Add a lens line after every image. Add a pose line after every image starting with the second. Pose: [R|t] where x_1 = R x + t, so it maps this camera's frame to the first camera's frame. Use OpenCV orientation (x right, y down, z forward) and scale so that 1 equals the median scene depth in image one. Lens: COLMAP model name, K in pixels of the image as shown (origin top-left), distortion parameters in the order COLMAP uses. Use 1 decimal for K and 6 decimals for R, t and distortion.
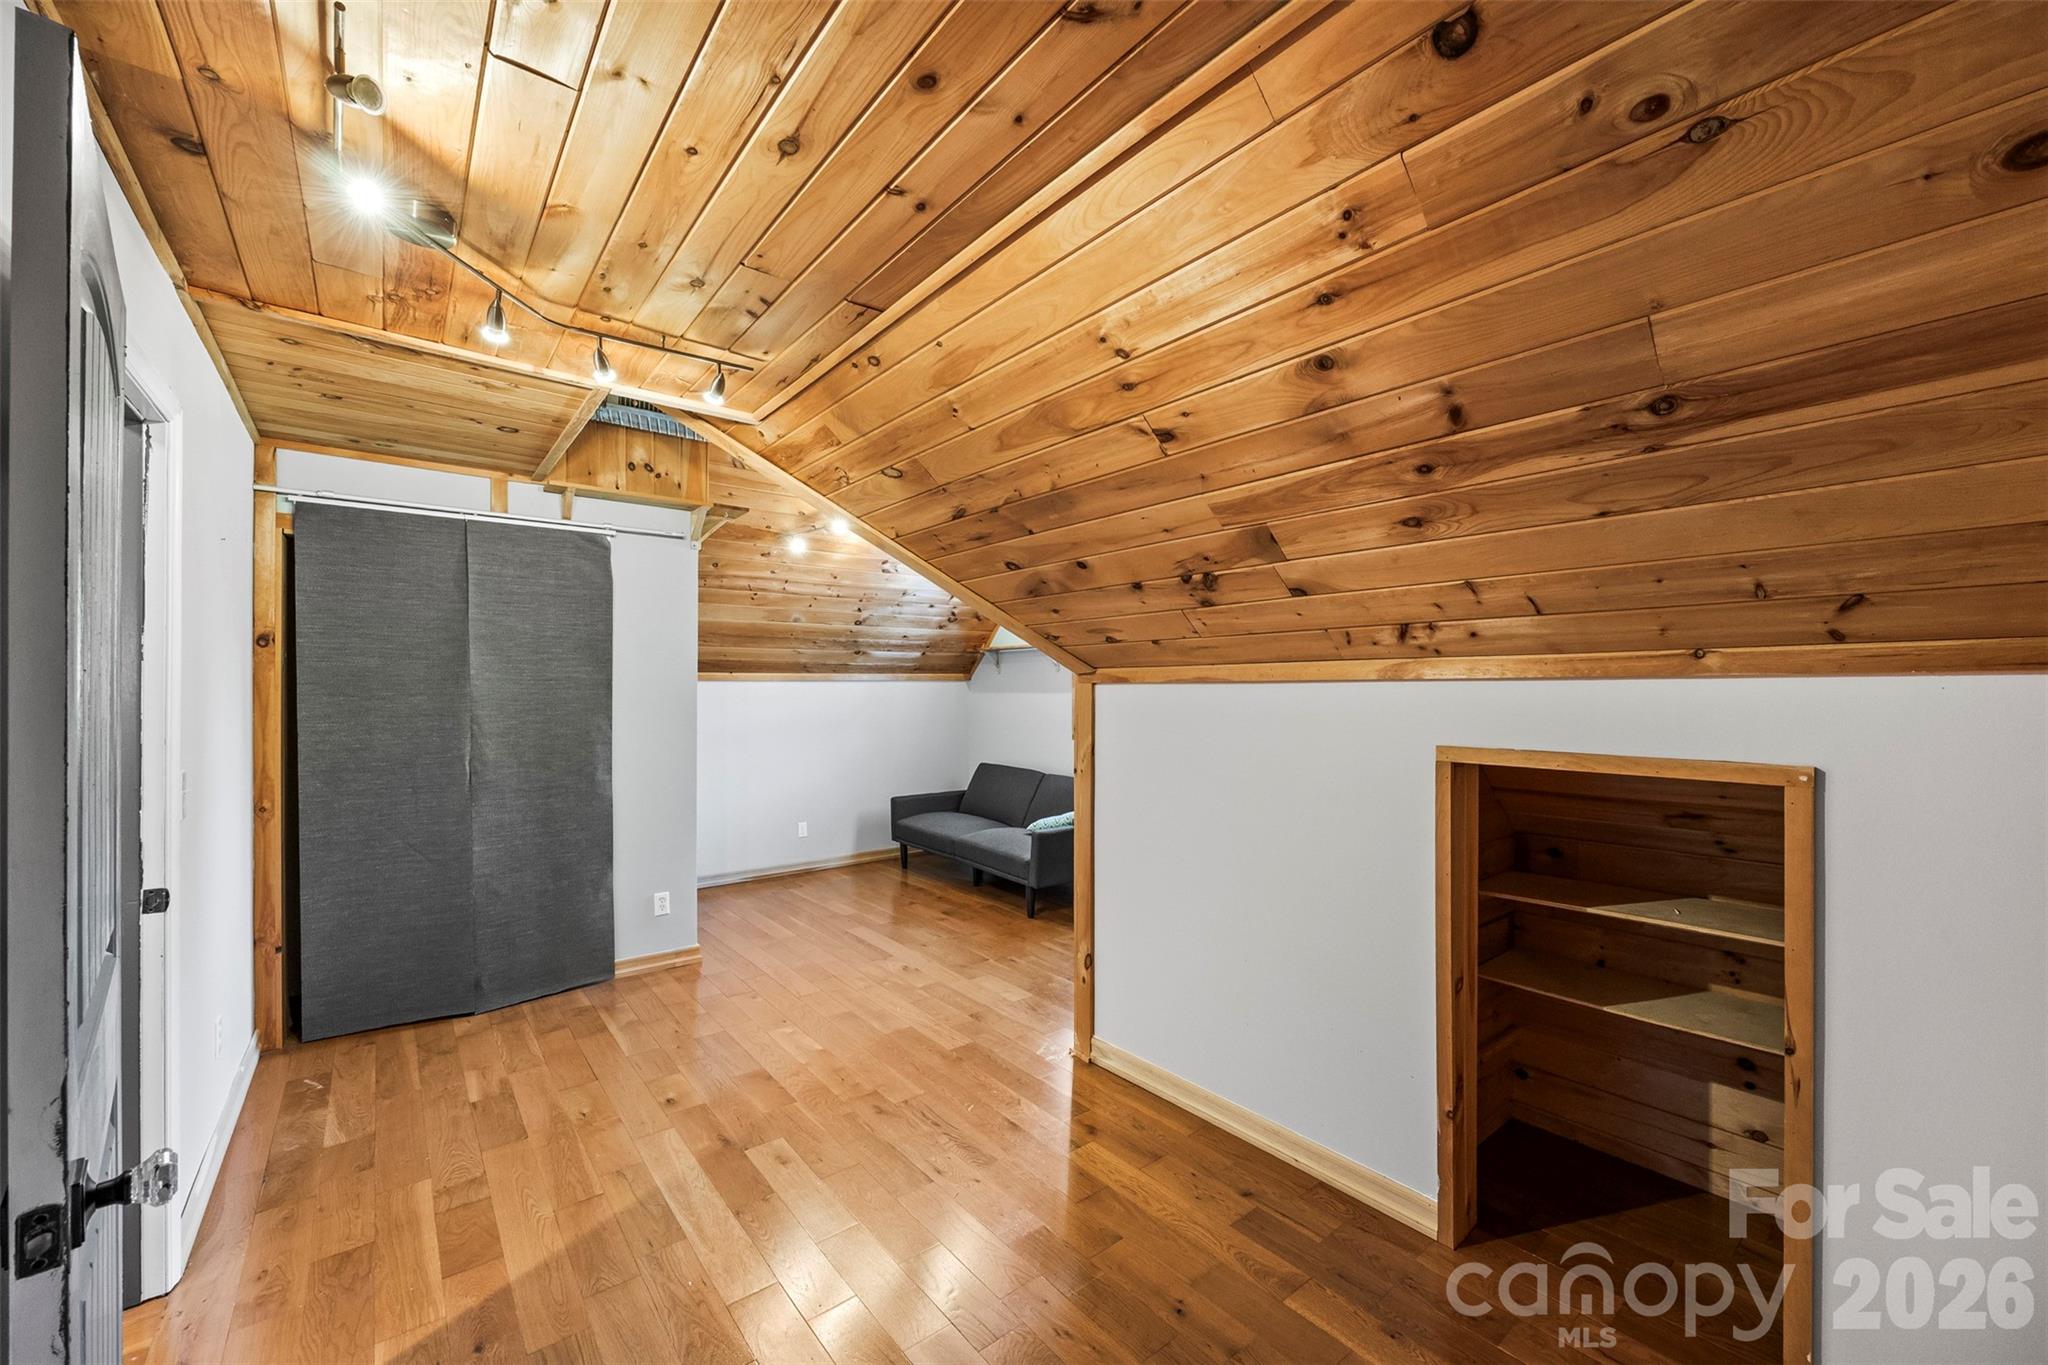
lens RADIAL K [[793.7, 0, 1027.2], [0, 793.7, 690.0], [0, 0, 1]] dist [0.015923, 0.000050]
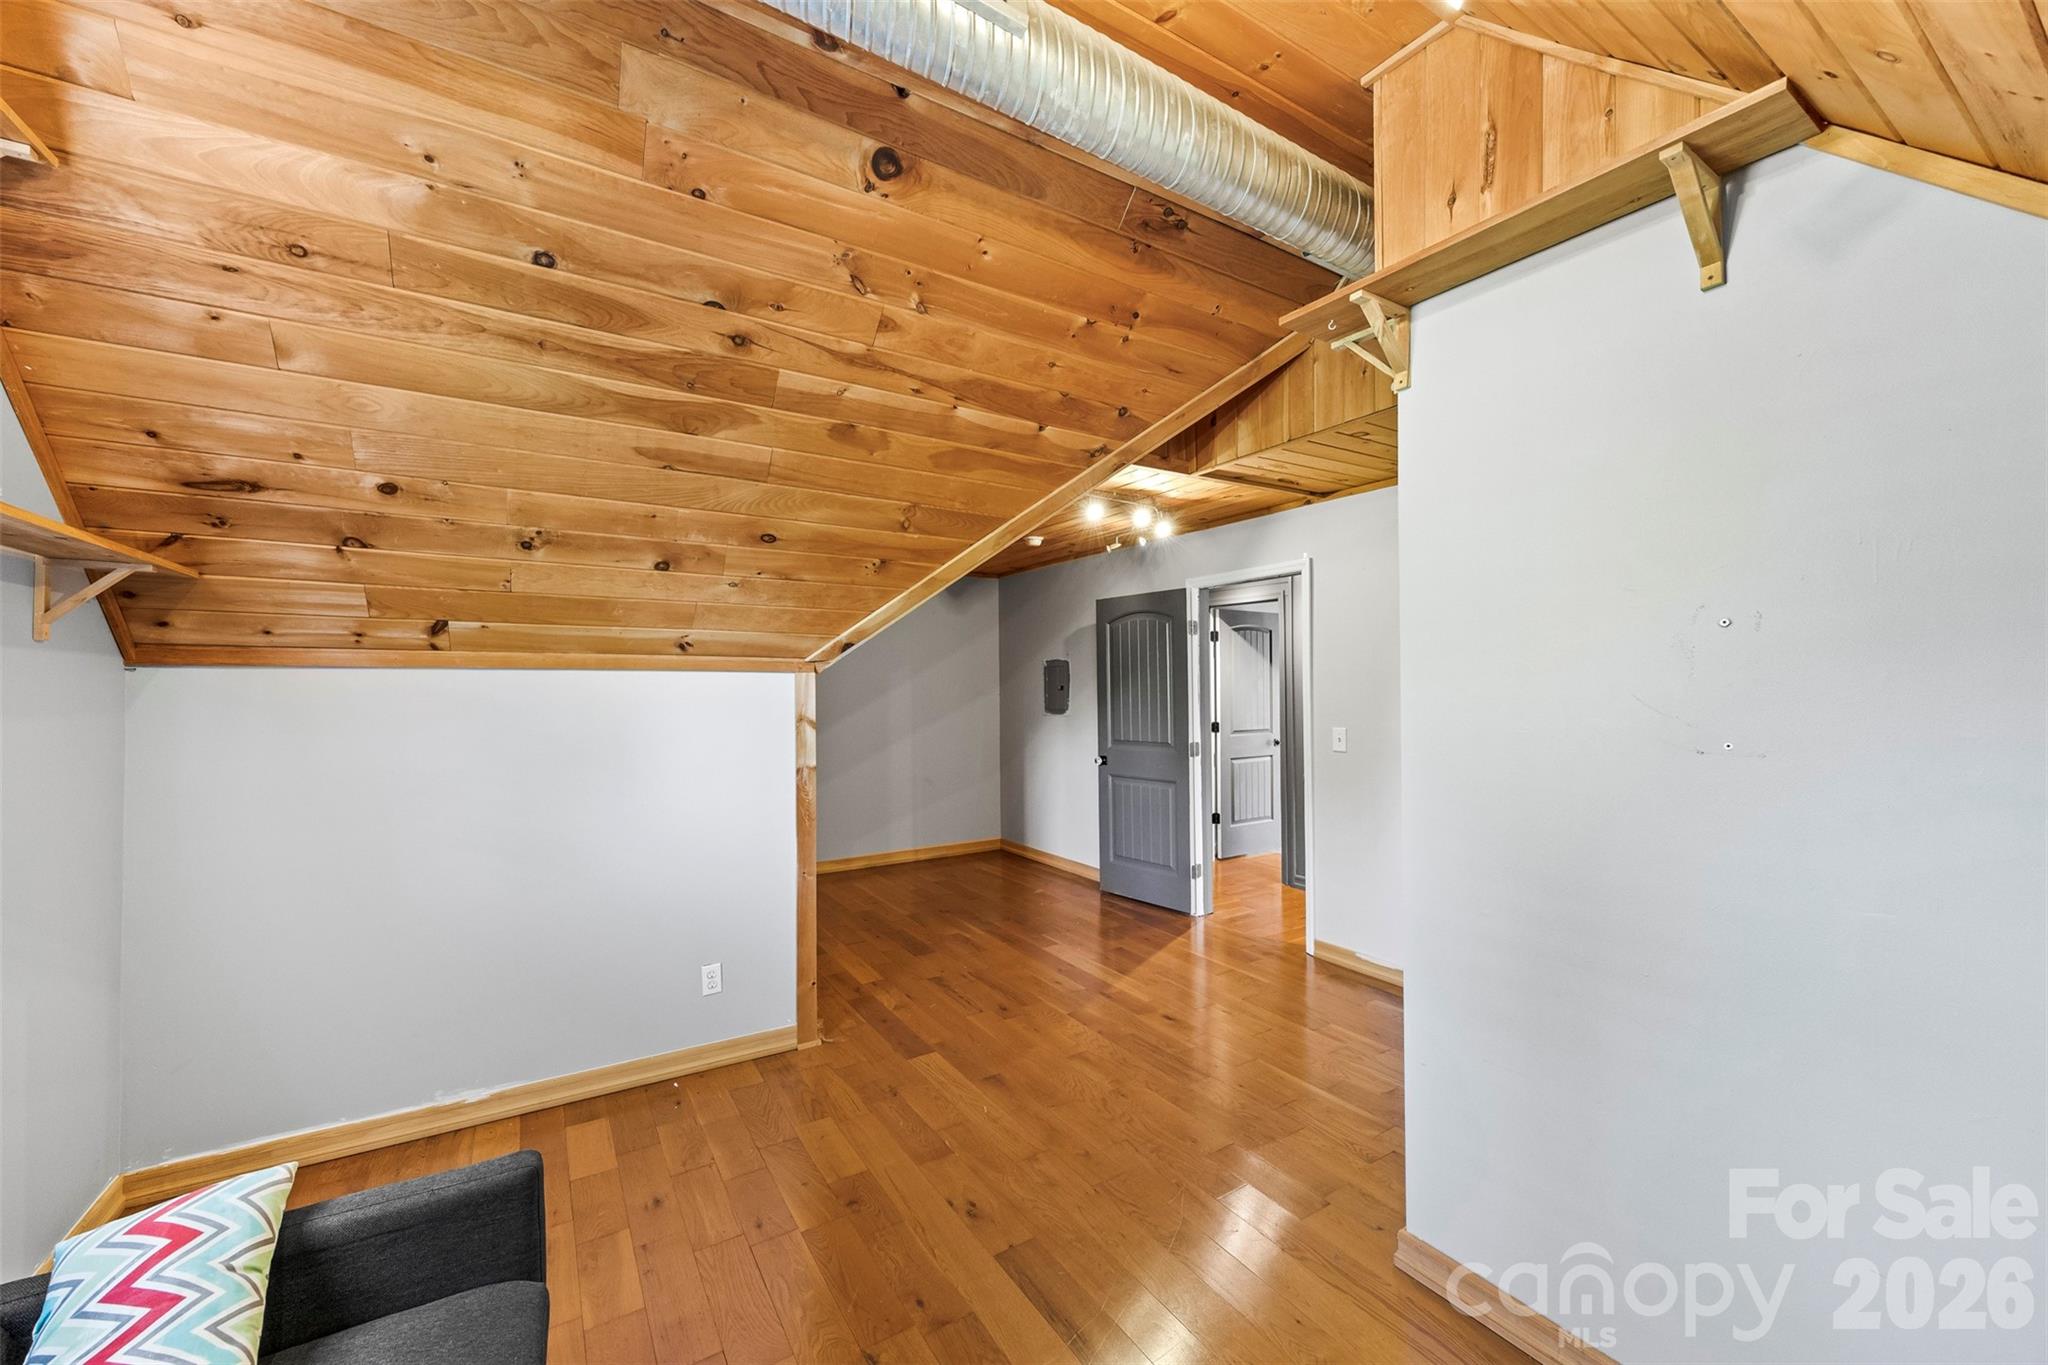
lens RADIAL K [[793.7, 0, 1021.8], [0, 793.7, 685.6], [0, 0, 1]] dist [0.015923, 0.000050]
pose [[-0.992052, -0.008030, 0.125570, -0.313944], [-0.008573, 0.999956, -0.003784, 0.004669], [-0.125534, -0.004830, -0.992078, 1.914314]]
